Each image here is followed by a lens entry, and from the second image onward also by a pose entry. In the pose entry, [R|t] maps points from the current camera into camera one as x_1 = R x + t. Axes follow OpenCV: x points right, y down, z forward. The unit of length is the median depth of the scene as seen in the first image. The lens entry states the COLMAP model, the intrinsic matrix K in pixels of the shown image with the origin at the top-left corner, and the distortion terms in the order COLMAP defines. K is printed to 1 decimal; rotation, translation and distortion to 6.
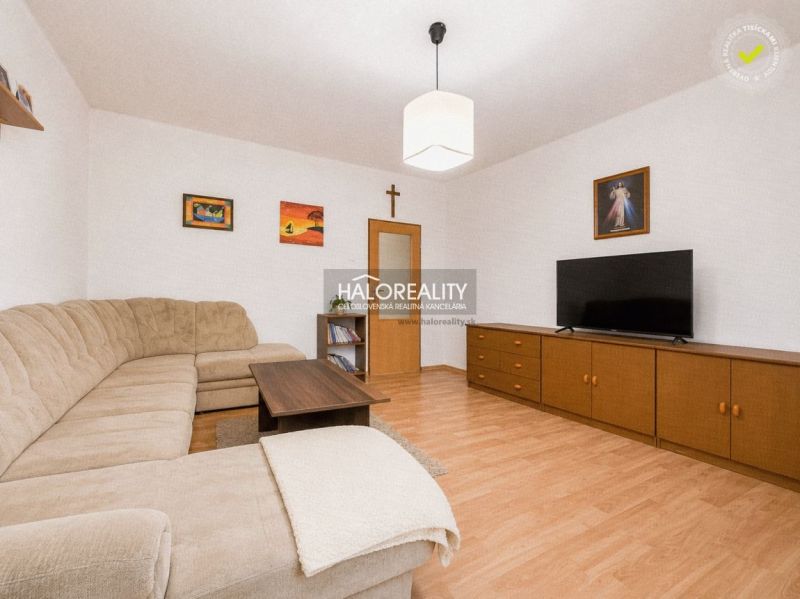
lens RADIAL K [[353.2, 0, 373.2], [0, 353.2, 299.5], [0, 0, 1]] dist [-0.072622, 0.067961]
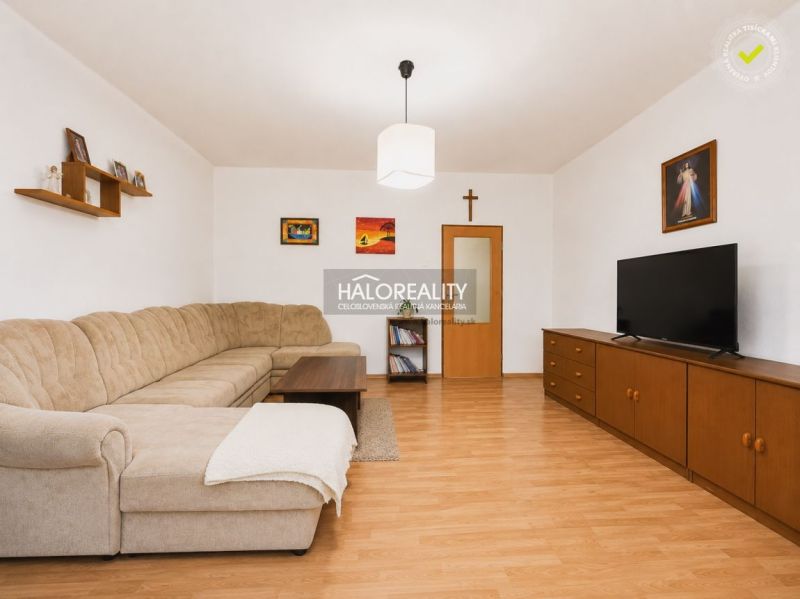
lens RADIAL K [[353.2, 0, 373.2], [0, 353.2, 299.5], [0, 0, 1]] dist [-0.072622, 0.067961]
pose [[0.931916, -0.004072, -0.362650, 0.235280], [-0.000621, 0.999918, -0.012825, 0.002012], [0.362673, 0.012177, 0.931837, -0.043563]]
